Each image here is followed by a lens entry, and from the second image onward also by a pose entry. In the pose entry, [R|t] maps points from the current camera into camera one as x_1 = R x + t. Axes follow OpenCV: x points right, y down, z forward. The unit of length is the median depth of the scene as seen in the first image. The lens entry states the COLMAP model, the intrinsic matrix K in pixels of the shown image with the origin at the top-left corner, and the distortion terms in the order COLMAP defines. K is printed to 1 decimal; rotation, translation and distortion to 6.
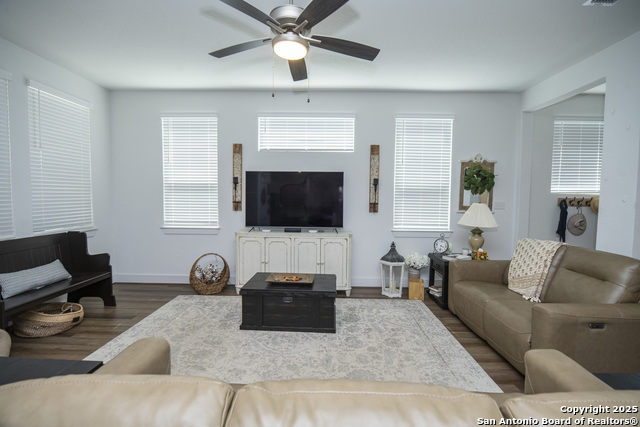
lens RADIAL K [[282.9, 0, 320.0], [0, 282.9, 213.5], [0, 0, 1]] dist [-0.014971, 0.000001]
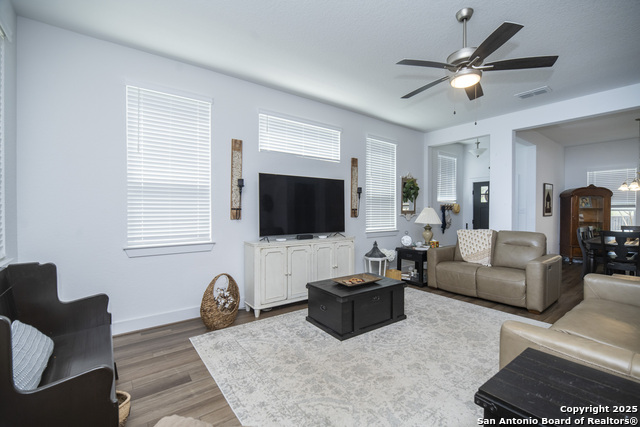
lens RADIAL K [[280.5, 0, 319.8], [0, 280.5, 217.4], [0, 0, 1]] dist [-0.016910, 0.000024]
pose [[0.787387, -0.025562, 0.615928, -0.637684], [0.047050, 0.998717, -0.018699, 0.011890], [-0.614661, 0.043703, 0.787580, 0.209863]]
